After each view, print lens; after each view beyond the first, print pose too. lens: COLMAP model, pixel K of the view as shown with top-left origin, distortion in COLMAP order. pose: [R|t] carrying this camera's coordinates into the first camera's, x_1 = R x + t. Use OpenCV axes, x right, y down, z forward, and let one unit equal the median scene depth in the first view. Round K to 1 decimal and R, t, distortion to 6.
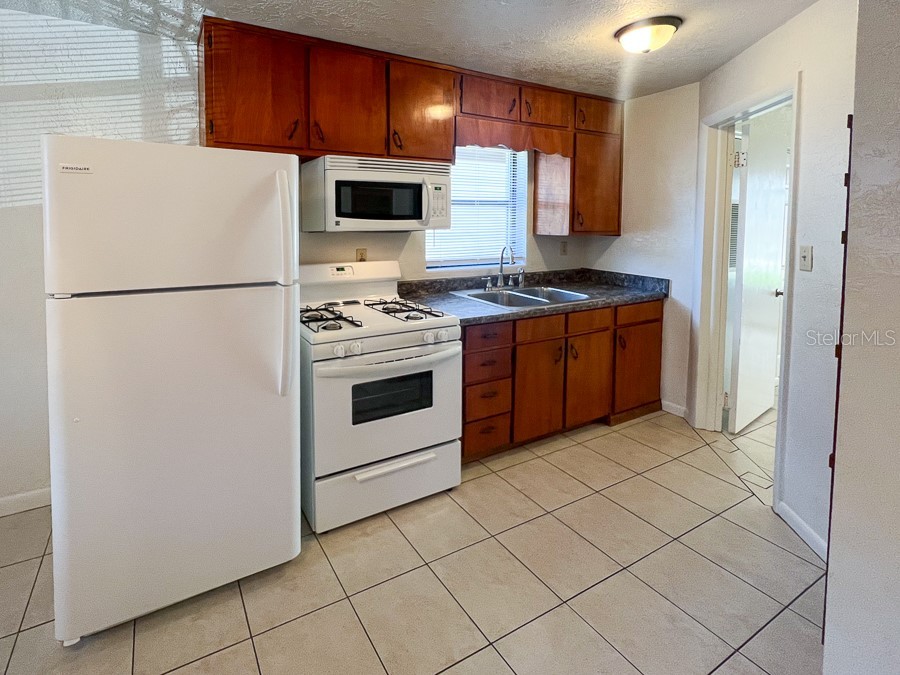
lens RADIAL K [[367.4, 0, 443.8], [0, 367.4, 337.9], [0, 0, 1]] dist [-0.000702, 0.000047]
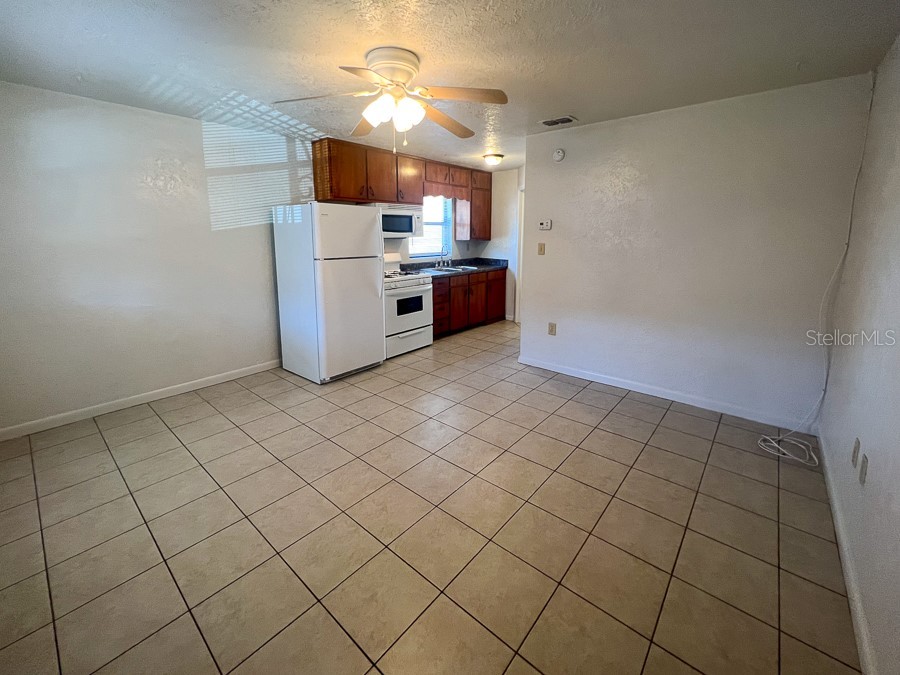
lens RADIAL K [[366.6, 0, 456.4], [0, 366.6, 337.9], [0, 0, 1]] dist [0.001402, 0.000037]
pose [[0.937203, -0.029070, 0.347570, -0.552353], [-0.009769, 0.993942, 0.109471, 0.076044], [-0.348647, -0.105992, 0.931242, -1.169342]]
